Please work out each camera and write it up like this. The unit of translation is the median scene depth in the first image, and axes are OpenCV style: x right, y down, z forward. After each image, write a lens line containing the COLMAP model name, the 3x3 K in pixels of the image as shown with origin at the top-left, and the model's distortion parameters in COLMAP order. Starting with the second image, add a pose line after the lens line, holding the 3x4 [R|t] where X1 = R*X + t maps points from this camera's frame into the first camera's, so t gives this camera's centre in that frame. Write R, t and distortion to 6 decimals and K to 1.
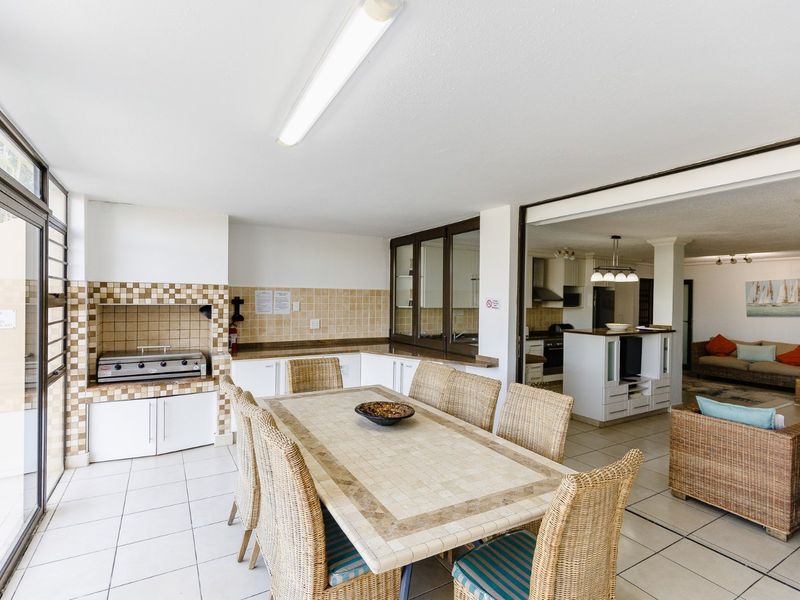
lens RADIAL K [[407.1, 0, 399.1], [0, 407.1, 302.9], [0, 0, 1]] dist [0.006781, -0.003417]
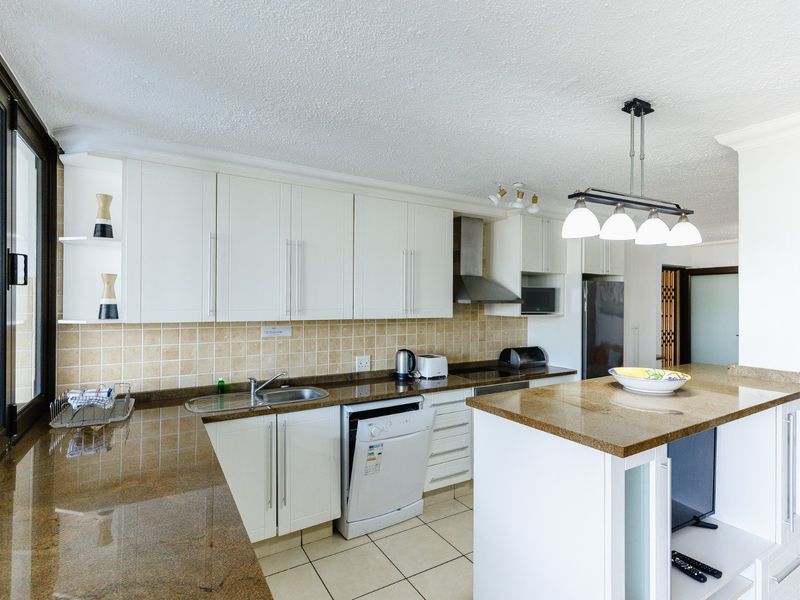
lens RADIAL K [[407.1, 0, 398.7], [0, 407.1, 300.9], [0, 0, 1]] dist [0.006781, -0.003417]
pose [[0.999971, -0.007579, 0.000278, 0.384394], [0.007583, 0.999851, -0.015477, -0.001206], [-0.000161, 0.015479, 0.999880, 0.766108]]
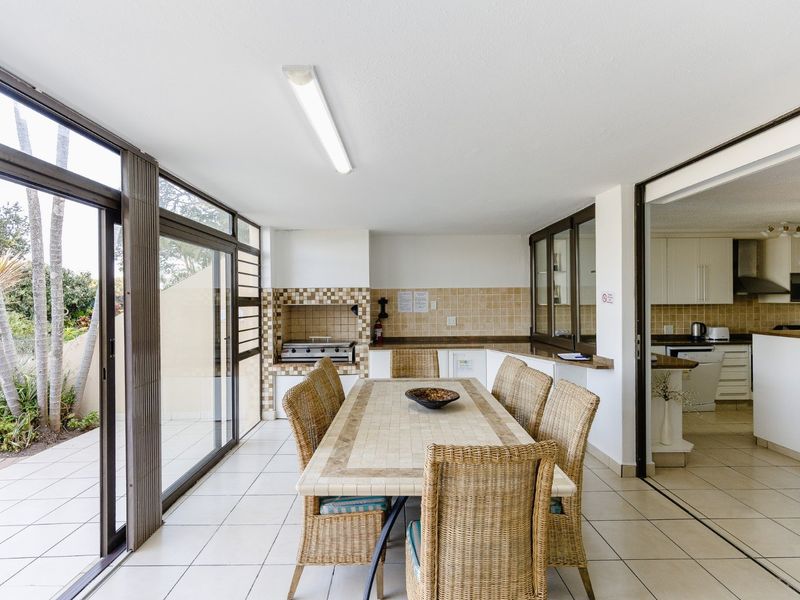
lens RADIAL K [[407.1, 0, 397.4], [0, 407.1, 301.0], [0, 0, 1]] dist [0.006781, -0.003417]
pose [[0.867815, -0.019117, -0.496519, 0.227651], [0.014297, 0.999807, -0.013507, 0.011953], [0.496682, 0.004623, 0.867921, -0.002750]]
